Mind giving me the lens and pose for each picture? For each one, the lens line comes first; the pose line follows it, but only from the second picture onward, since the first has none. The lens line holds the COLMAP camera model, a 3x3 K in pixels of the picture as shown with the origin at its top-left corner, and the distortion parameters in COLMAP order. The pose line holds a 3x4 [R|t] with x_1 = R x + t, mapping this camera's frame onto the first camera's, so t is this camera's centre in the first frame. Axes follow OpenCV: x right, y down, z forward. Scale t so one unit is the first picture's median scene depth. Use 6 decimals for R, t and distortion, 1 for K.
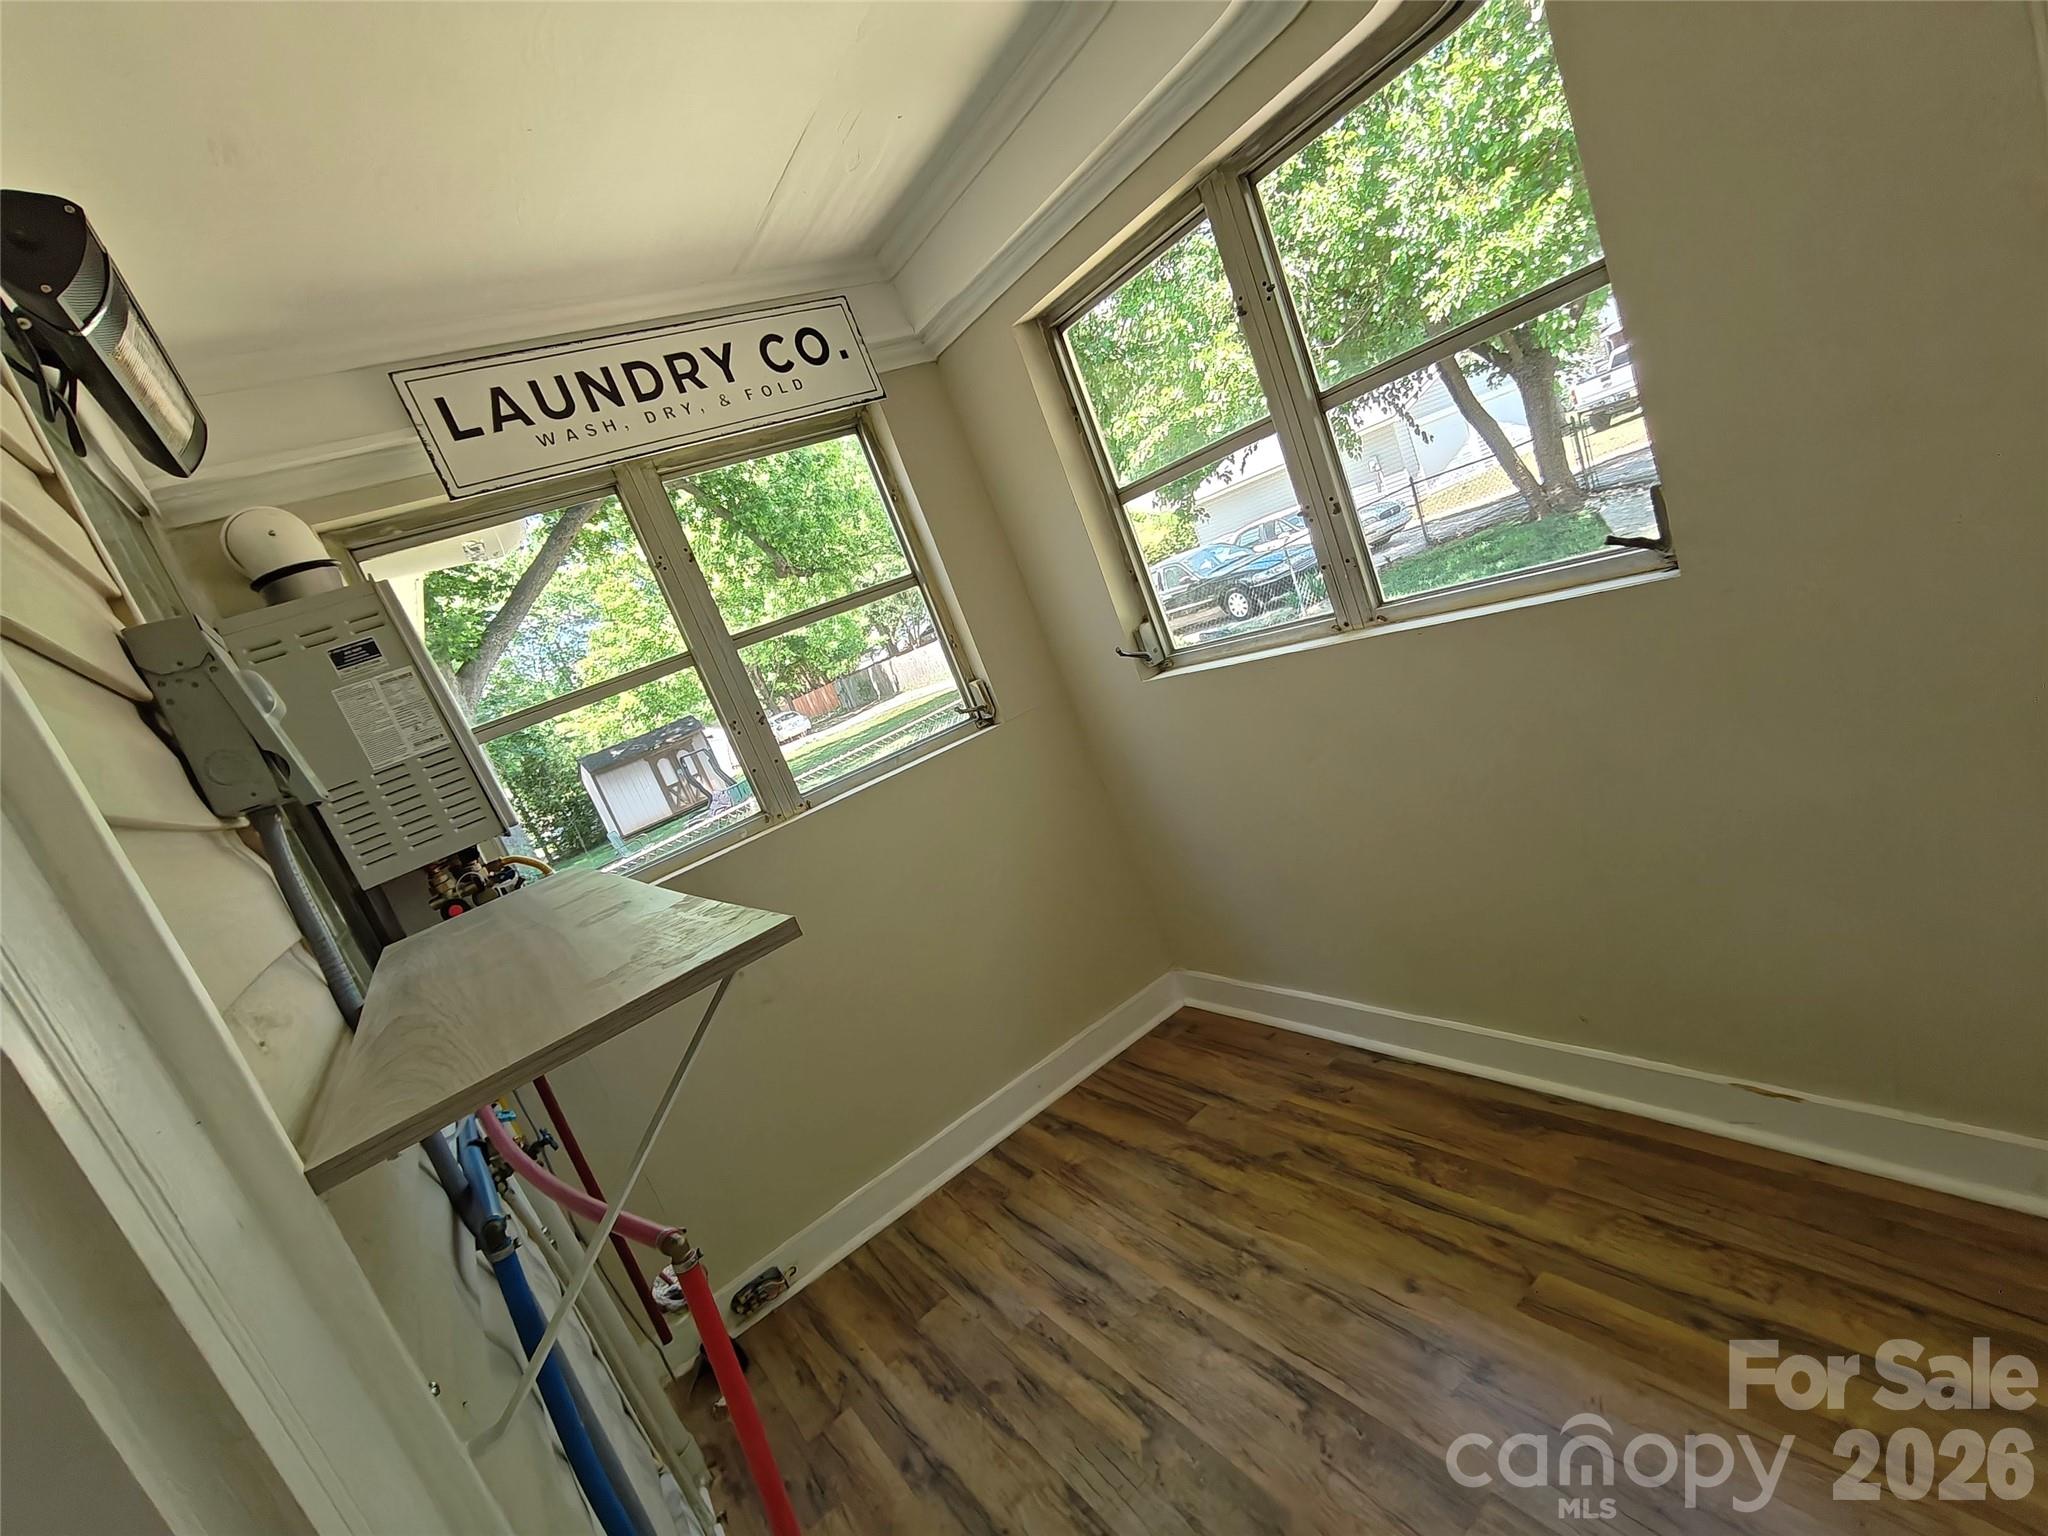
lens RADIAL K [[961.2, 0, 1041.8], [0, 961.2, 779.7], [0, 0, 1]] dist [0.002375, 0.000769]
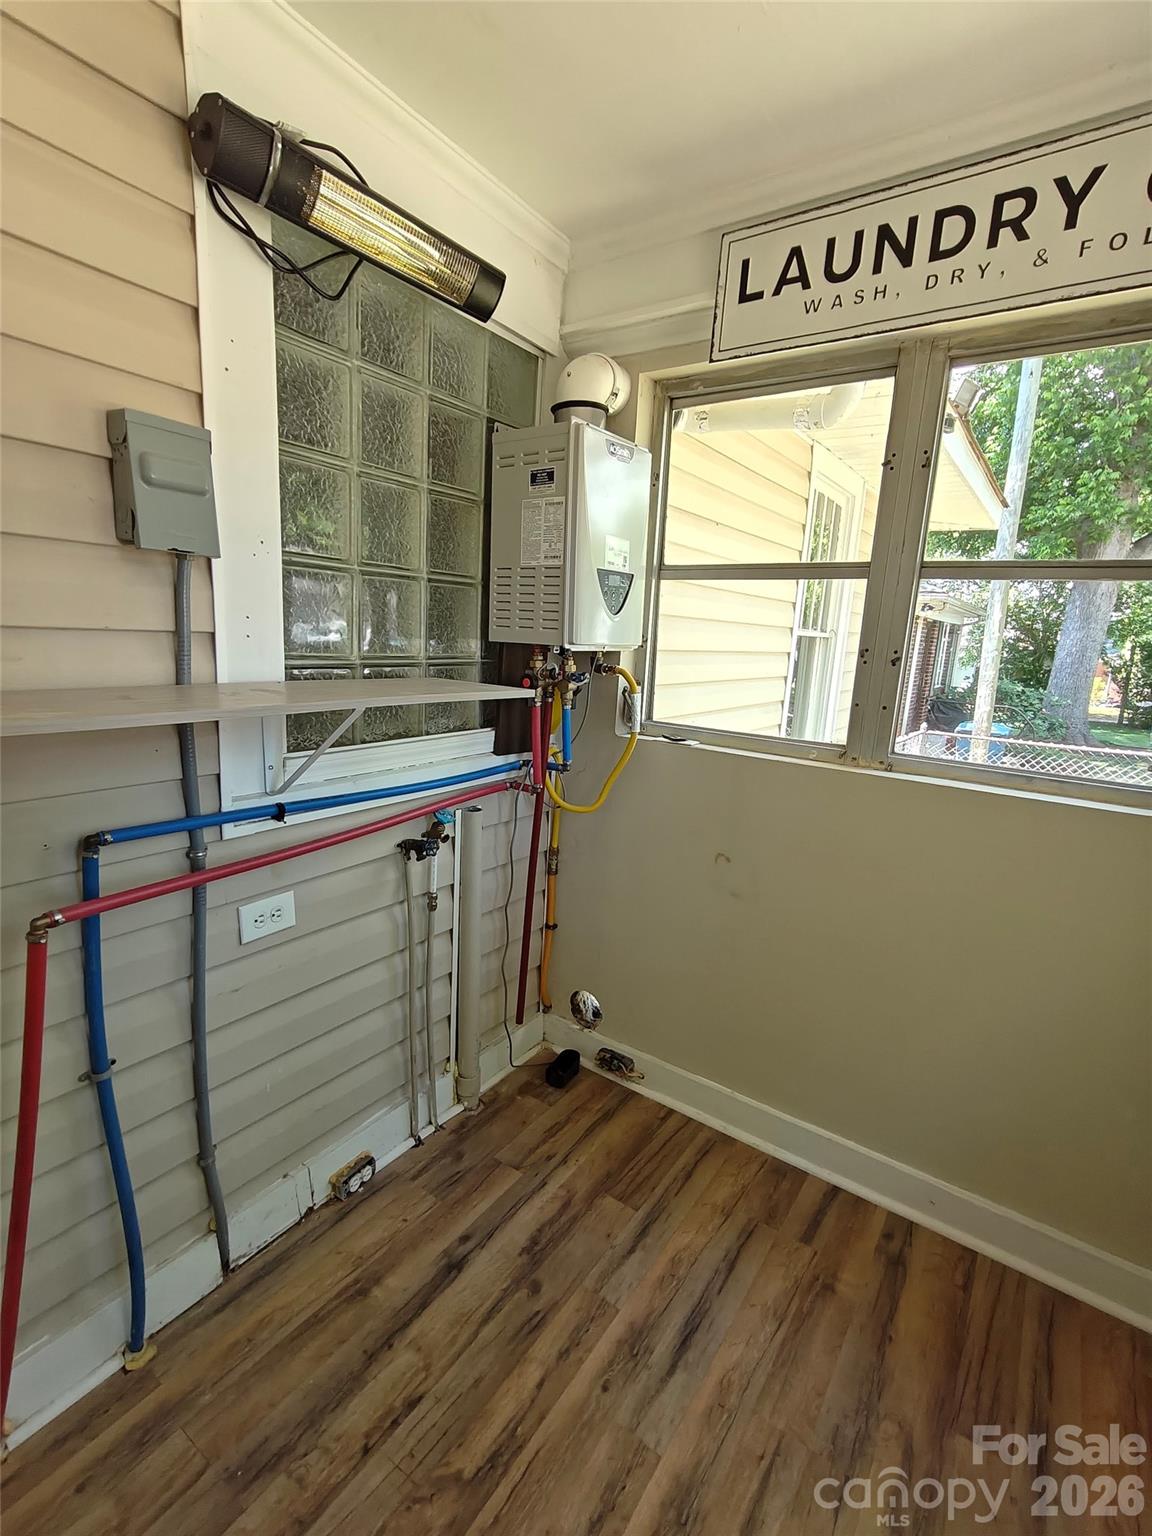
lens RADIAL K [[720.9, 0, 571.5], [0, 720.9, 780.7], [0, 0, 1]] dist [0.002375, 0.000769]
pose [[0.298823, 0.548111, -0.781204, 0.224596], [-0.352186, 0.824161, 0.443535, -0.173098], [0.886944, 0.142591, 0.439315, 0.468554]]
